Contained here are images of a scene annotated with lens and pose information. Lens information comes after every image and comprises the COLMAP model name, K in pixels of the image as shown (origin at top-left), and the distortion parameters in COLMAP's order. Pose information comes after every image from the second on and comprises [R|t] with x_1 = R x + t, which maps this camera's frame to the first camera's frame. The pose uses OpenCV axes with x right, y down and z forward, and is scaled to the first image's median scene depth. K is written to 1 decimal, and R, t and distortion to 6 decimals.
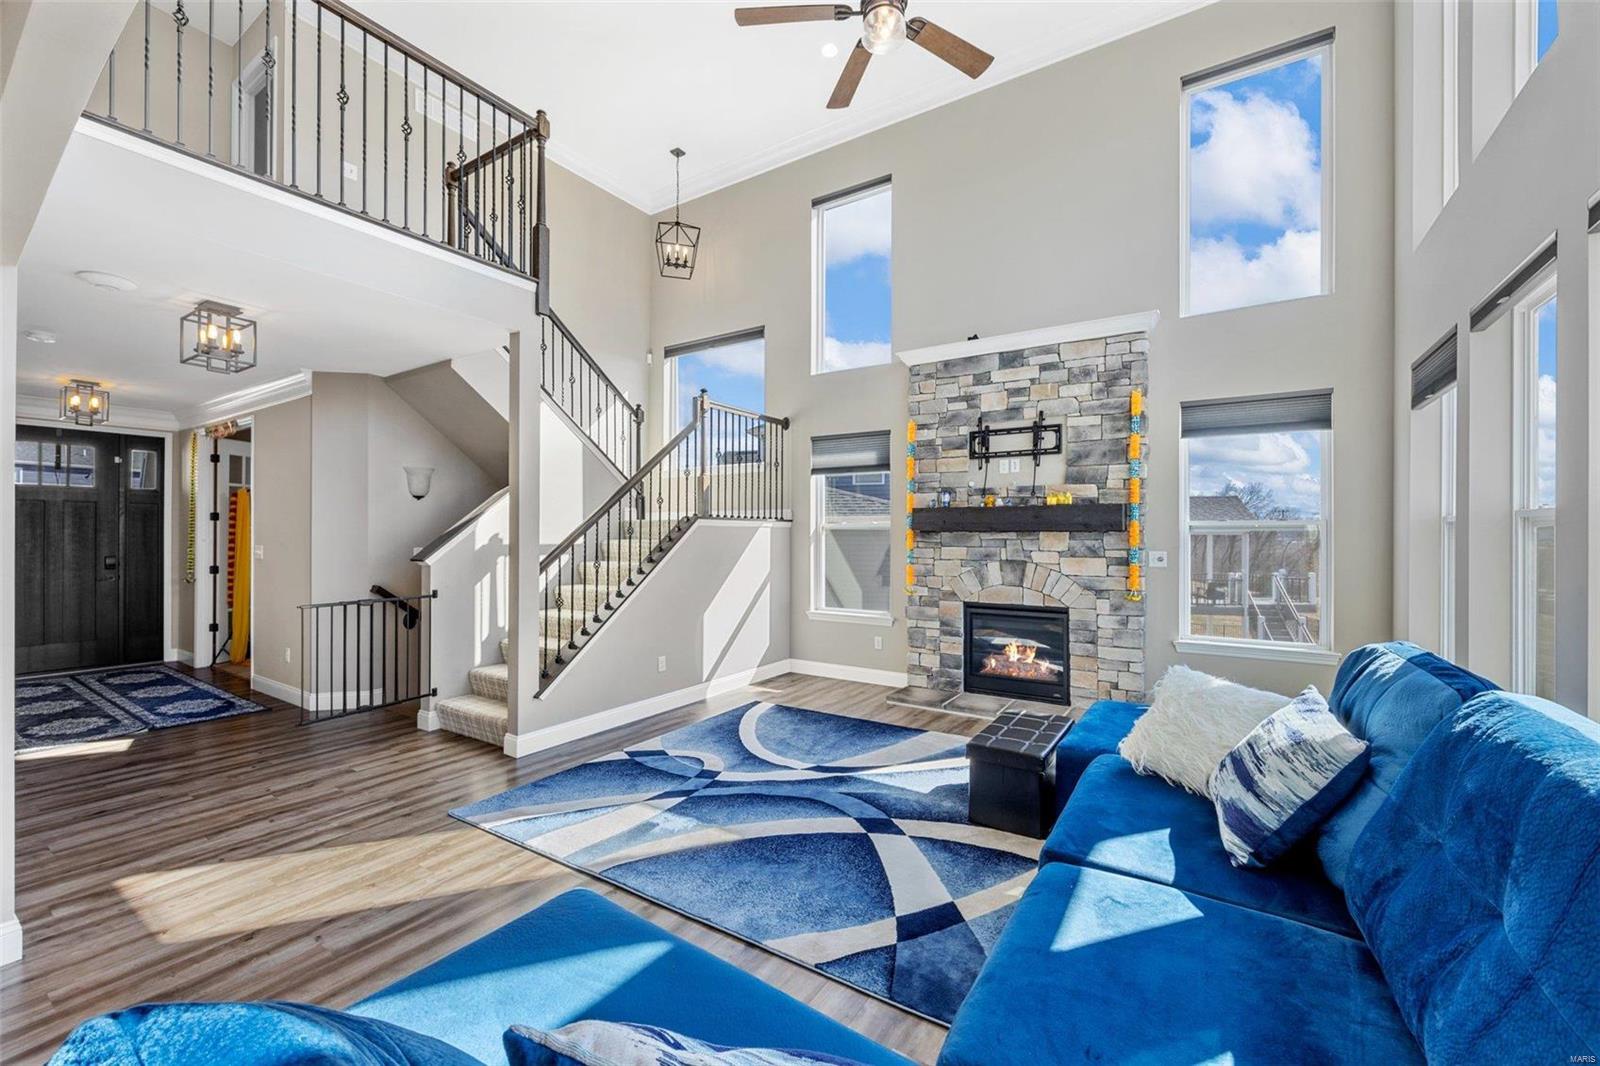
lens RADIAL K [[642.2, 0, 798.8], [0, 642.2, 535.8], [0, 0, 1]] dist [-0.003805, 0.000586]
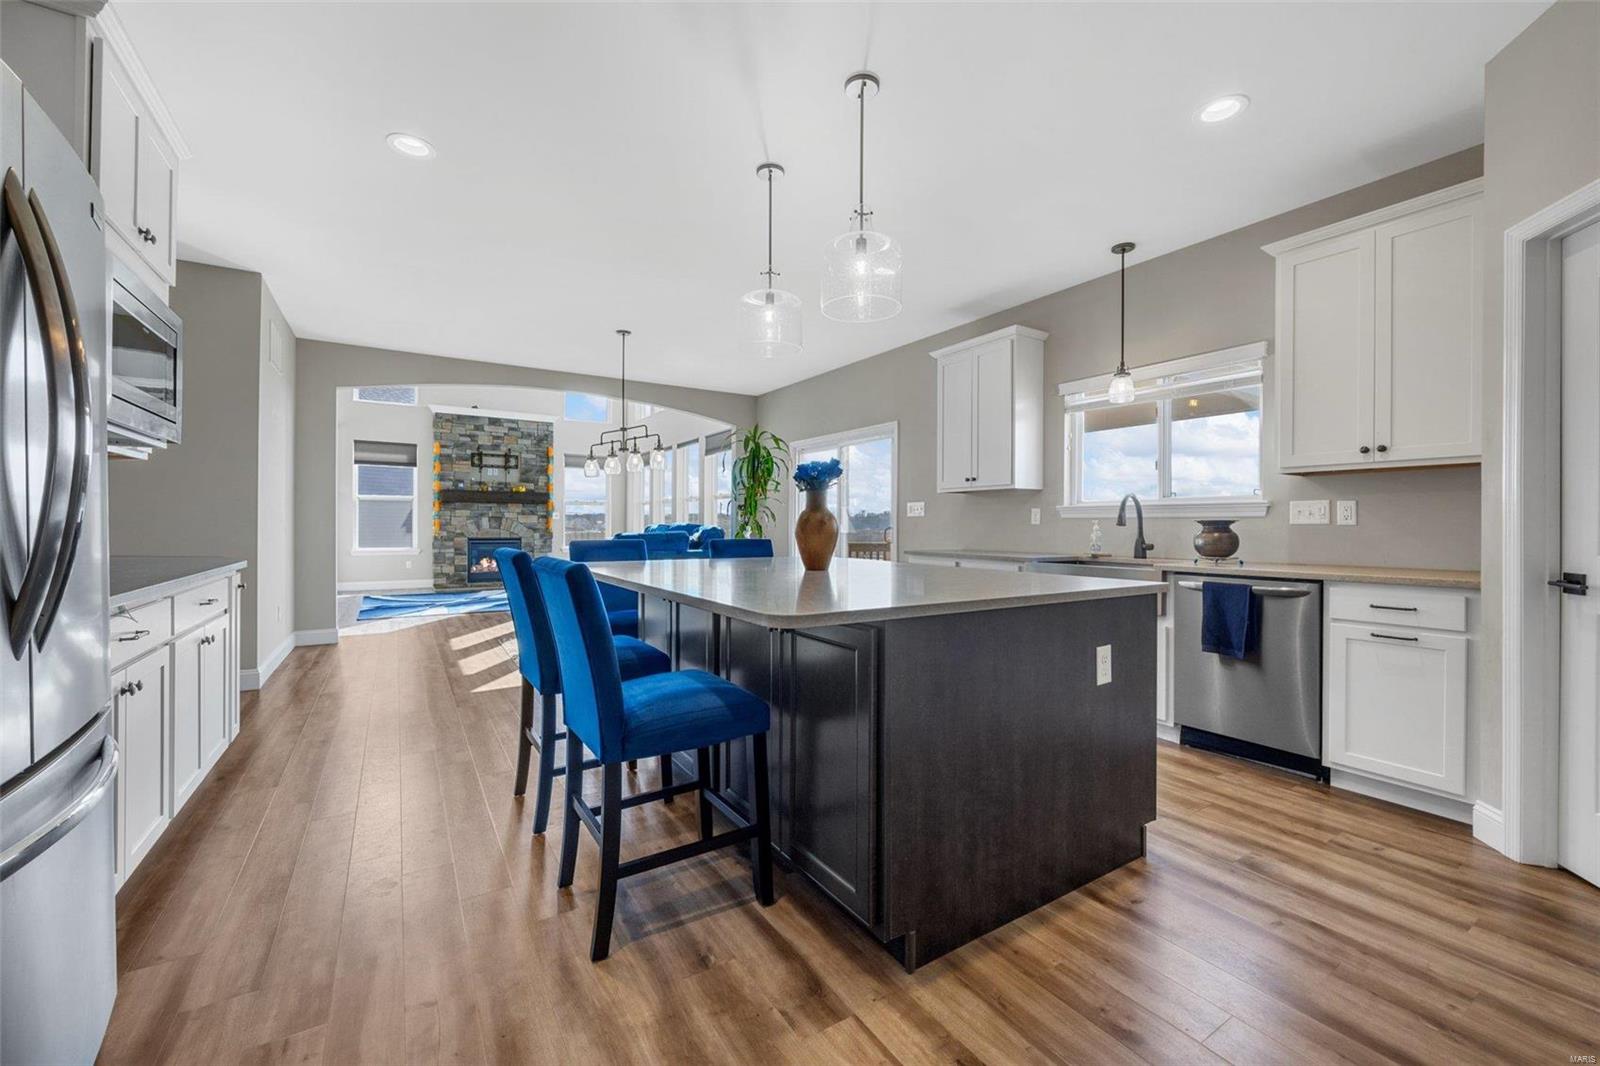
lens RADIAL K [[642.2, 0, 809.7], [0, 642.2, 531.7], [0, 0, 1]] dist [-0.003805, 0.000586]
pose [[0.400999, -0.005252, 0.916063, -1.171779], [-0.007023, 0.999937, 0.008808, 0.060832], [-0.916051, -0.009966, 0.400937, -0.791359]]
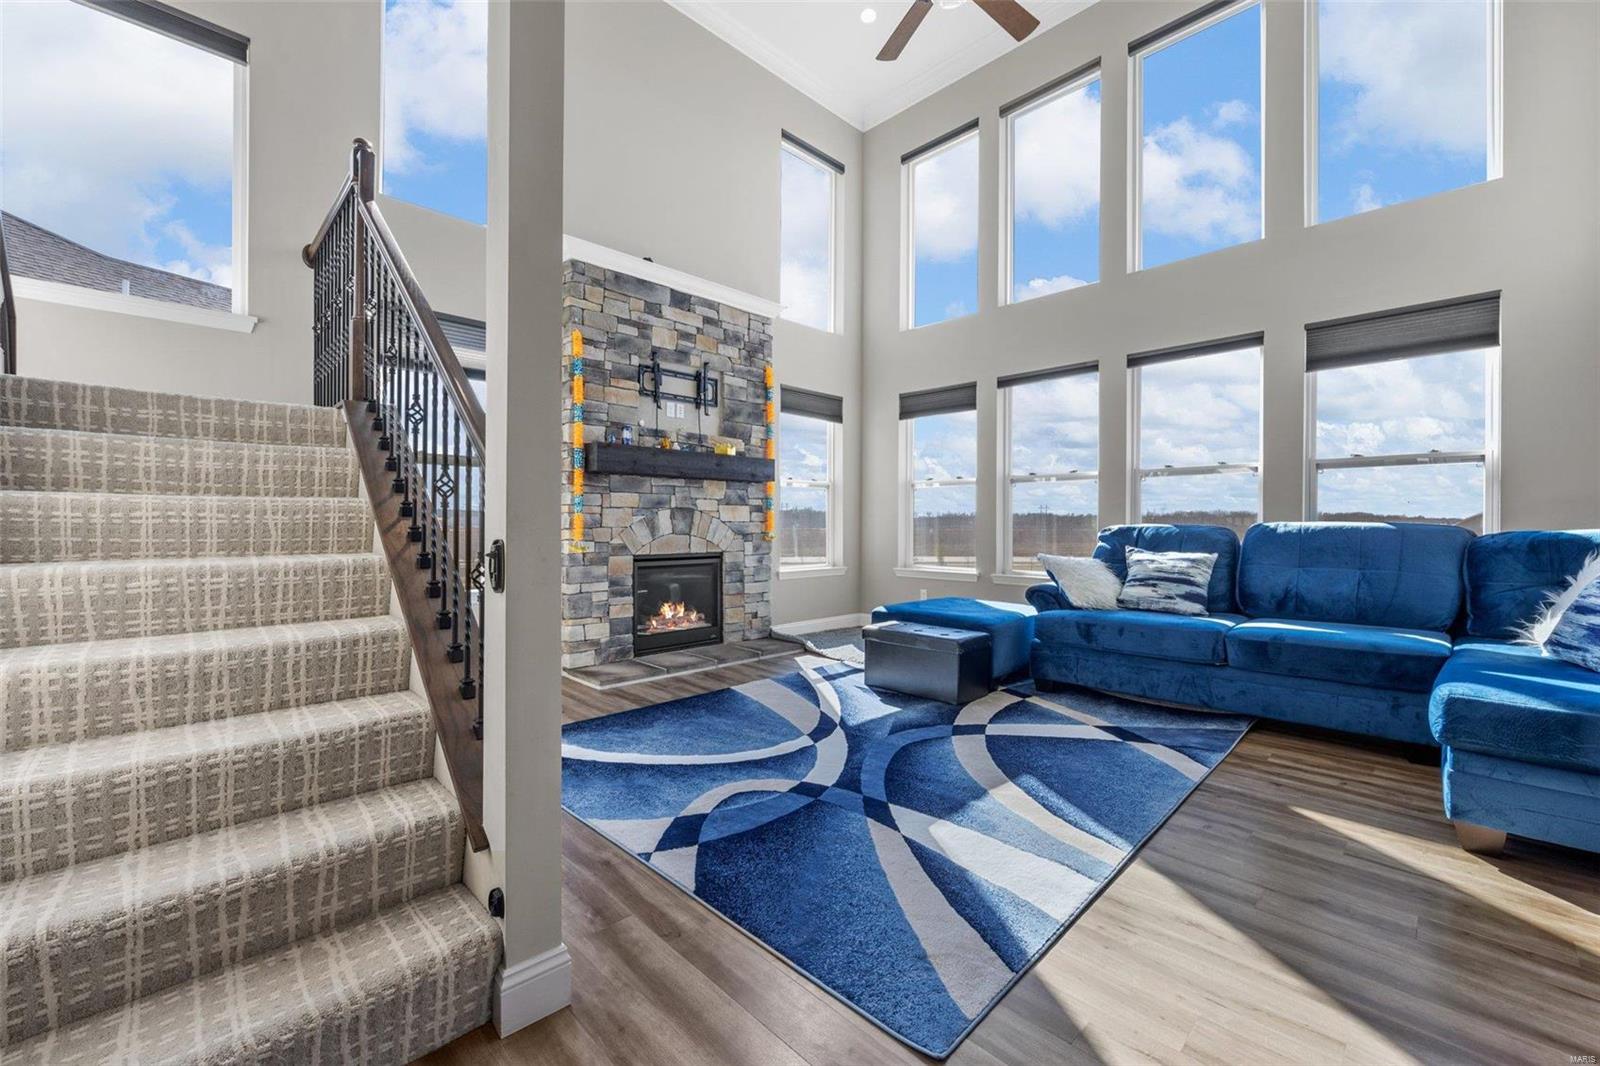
lens RADIAL K [[642.2, 0, 811.7], [0, 642.2, 528.1], [0, 0, 1]] dist [-0.003805, 0.000586]
pose [[0.206538, -0.009308, 0.978394, -0.566470], [-0.002433, 0.999947, 0.010027, 0.057190], [-0.978436, -0.004452, 0.206504, 0.593528]]
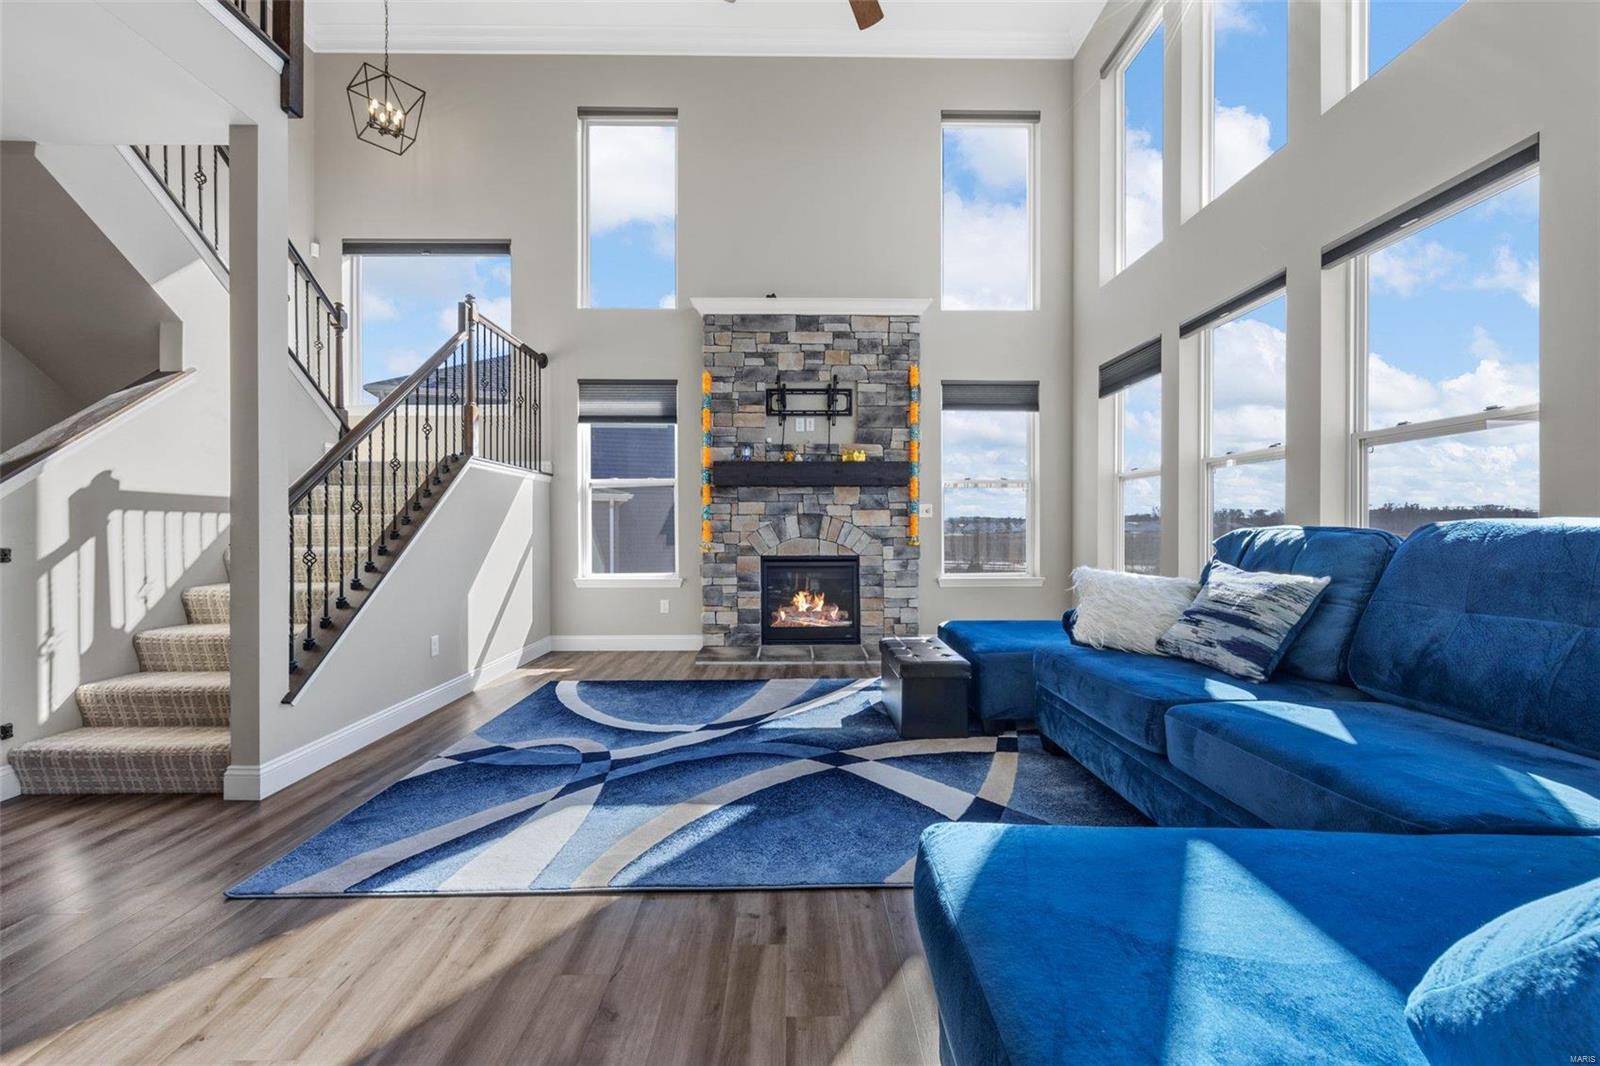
lens RADIAL K [[642.2, 0, 799.9], [0, 642.2, 525.2], [0, 0, 1]] dist [-0.003805, 0.000586]
pose [[0.829334, -0.000336, 0.558754, -0.262832], [0.002935, 0.999989, -0.003756, 0.059496], [-0.558746, 0.004755, 0.829325, 0.132420]]
